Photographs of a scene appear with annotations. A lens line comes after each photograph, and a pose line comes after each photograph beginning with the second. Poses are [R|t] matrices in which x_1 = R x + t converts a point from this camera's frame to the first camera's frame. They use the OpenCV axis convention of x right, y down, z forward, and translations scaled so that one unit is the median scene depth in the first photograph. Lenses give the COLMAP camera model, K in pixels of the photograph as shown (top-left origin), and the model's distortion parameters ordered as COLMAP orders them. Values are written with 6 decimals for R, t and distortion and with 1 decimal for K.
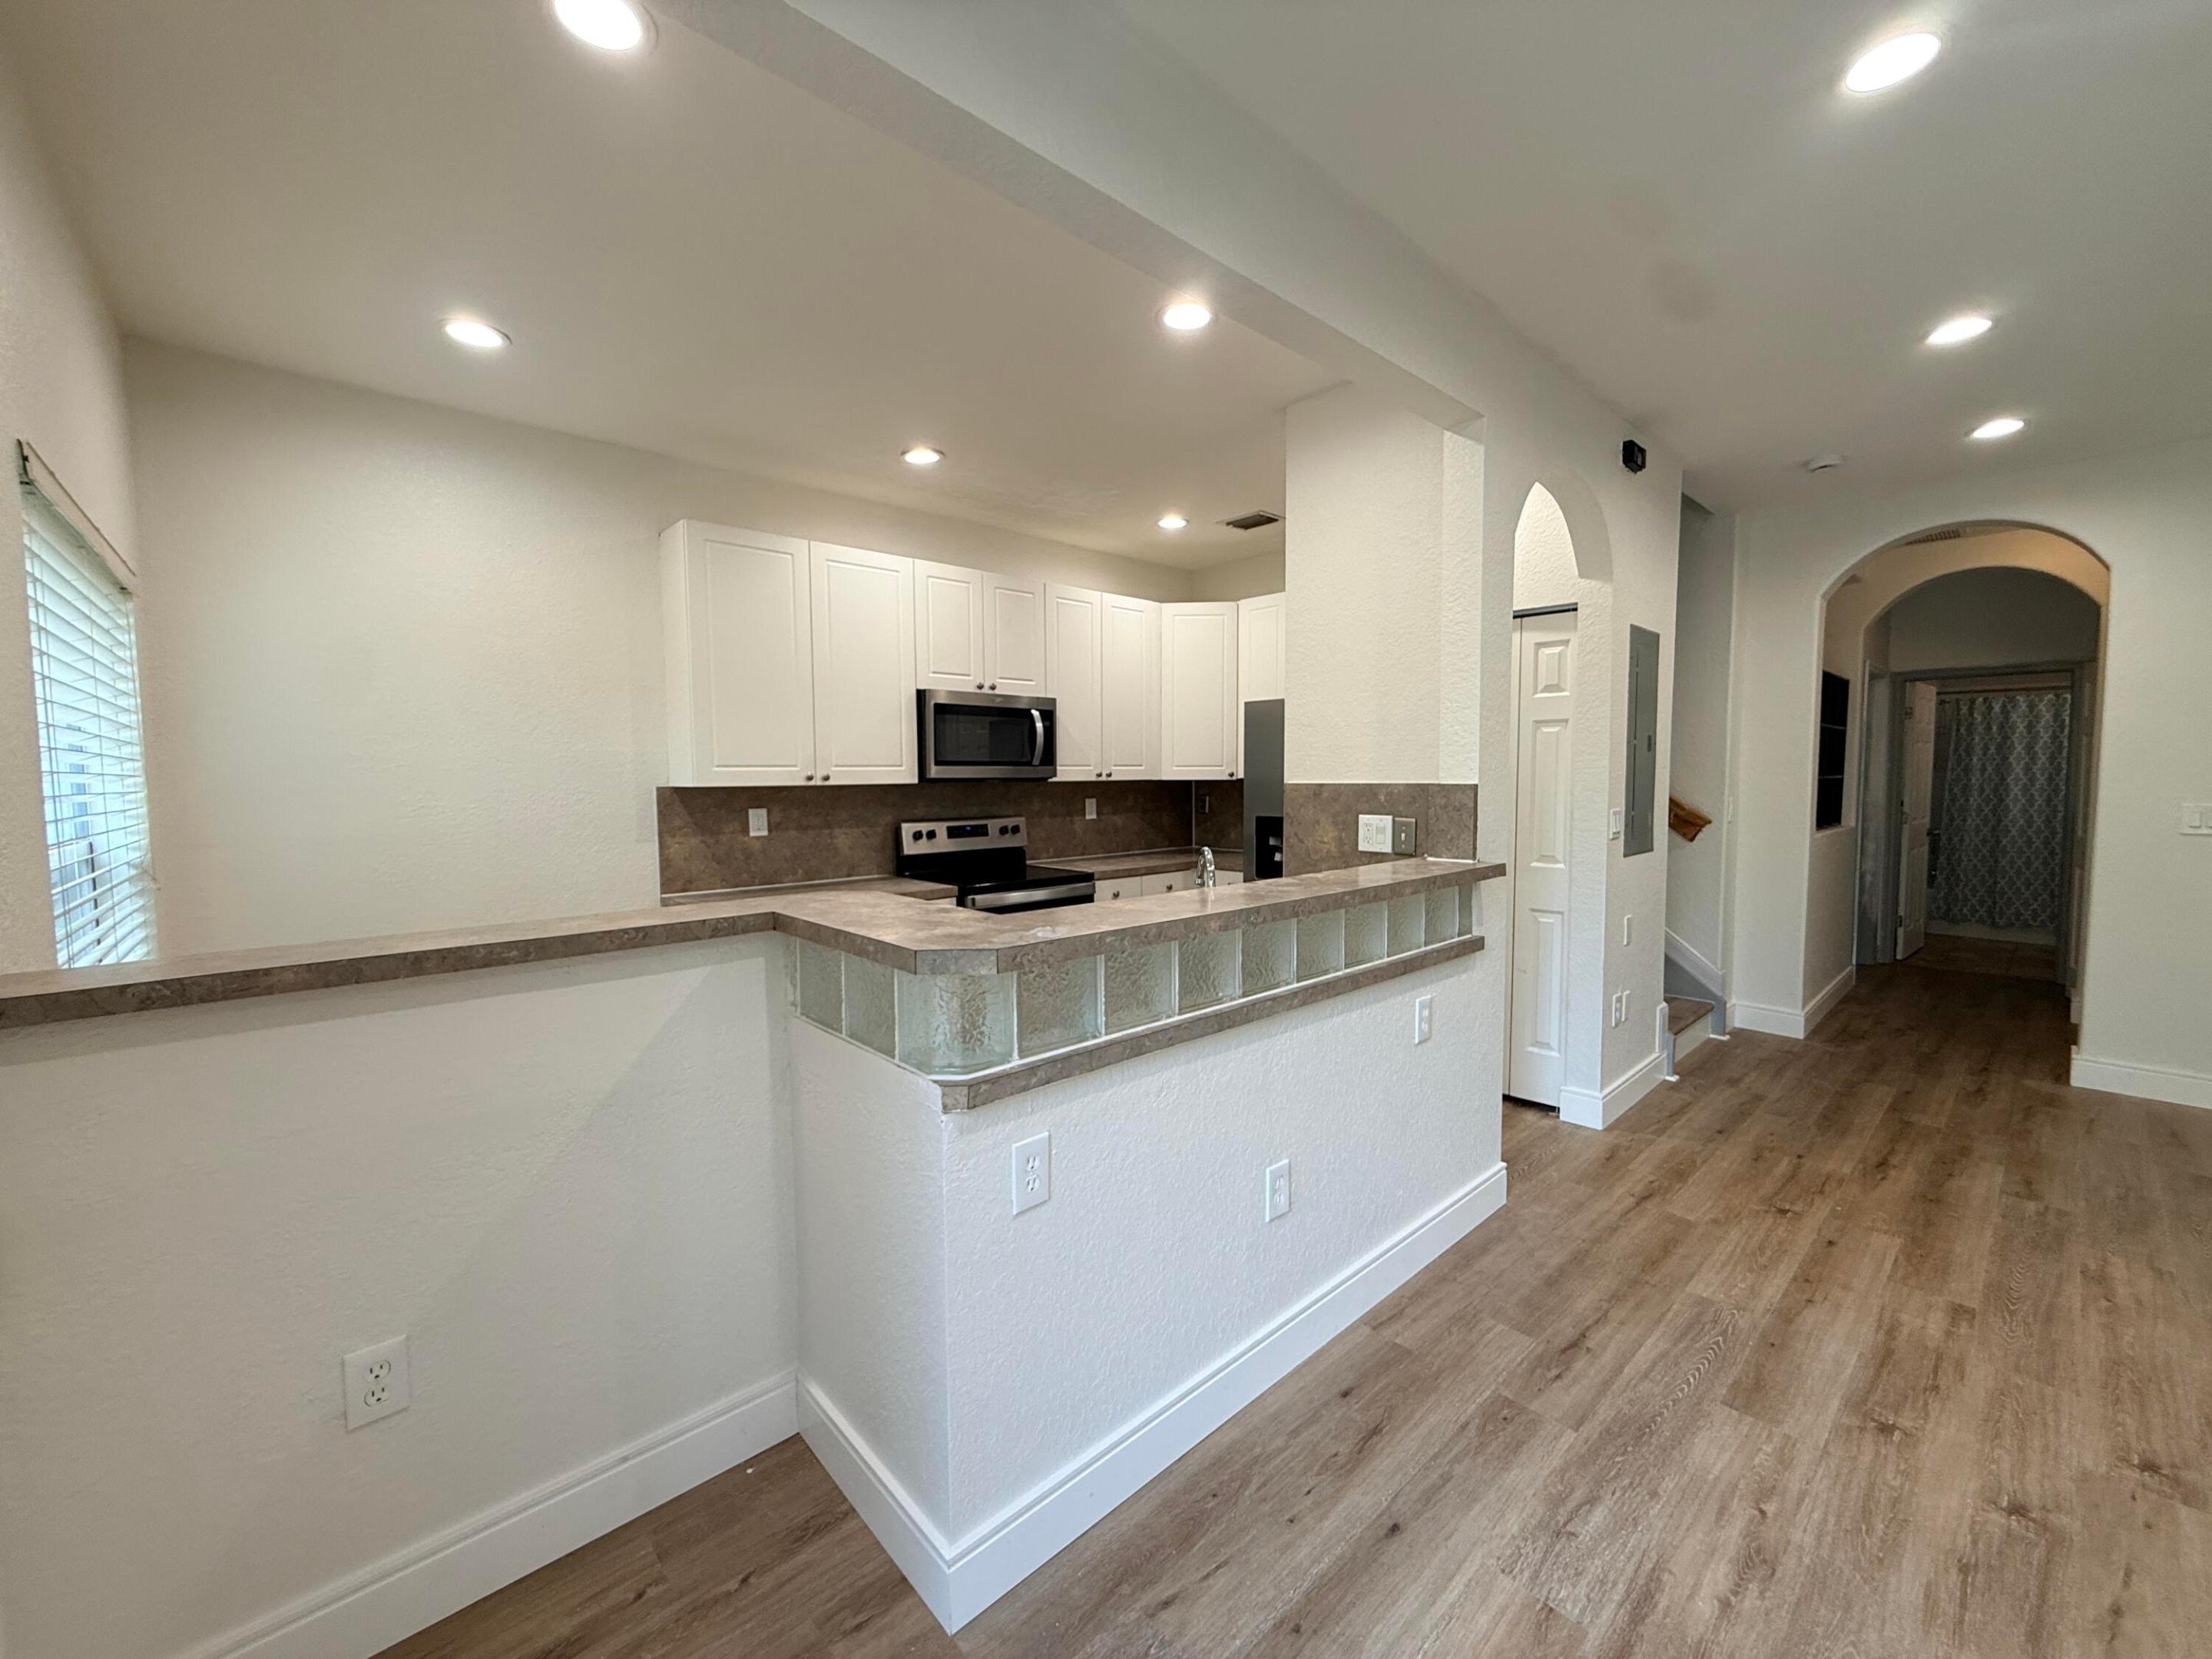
lens RADIAL K [[883.2, 0, 1108.6], [0, 883.2, 829.9], [0, 0, 1]] dist [-0.000078, 0.000292]
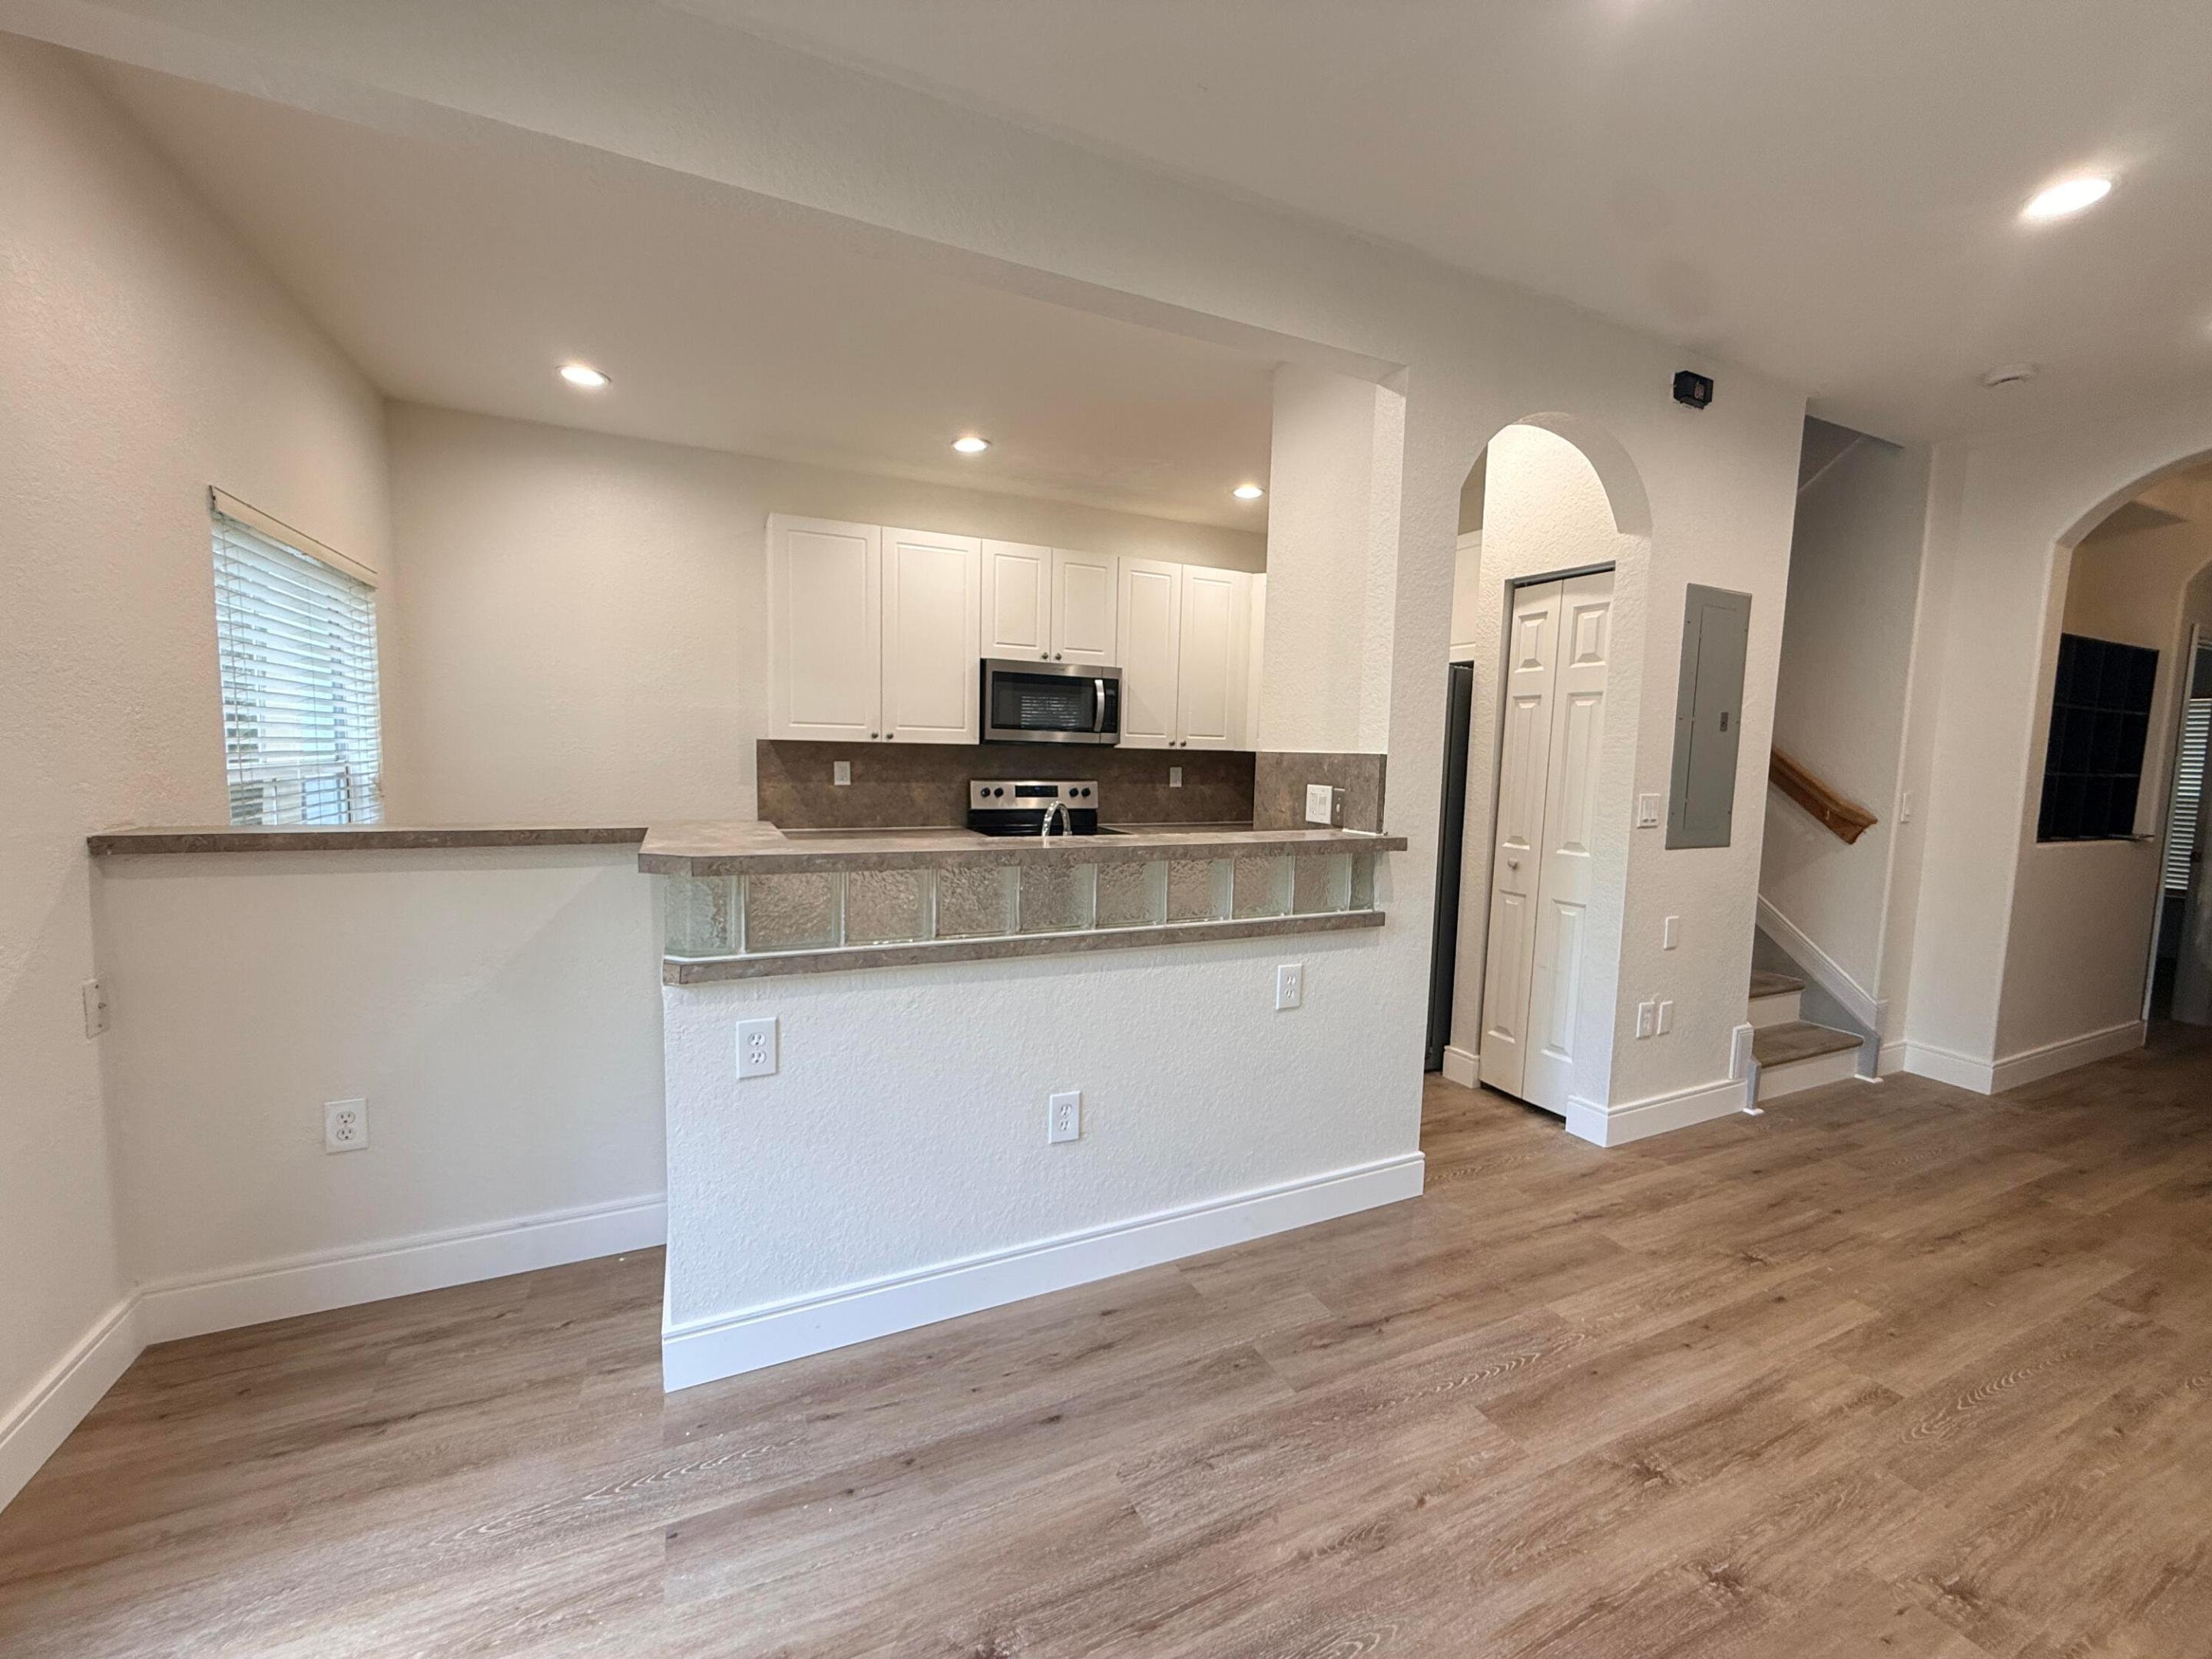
lens RADIAL K [[883.2, 0, 1113.9], [0, 883.2, 829.8], [0, 0, 1]] dist [-0.000078, 0.000292]
pose [[0.954842, 0.057896, -0.291420, 0.408968], [-0.050422, 0.998179, 0.033101, 0.012996], [0.292806, -0.016912, 0.956022, -0.008638]]
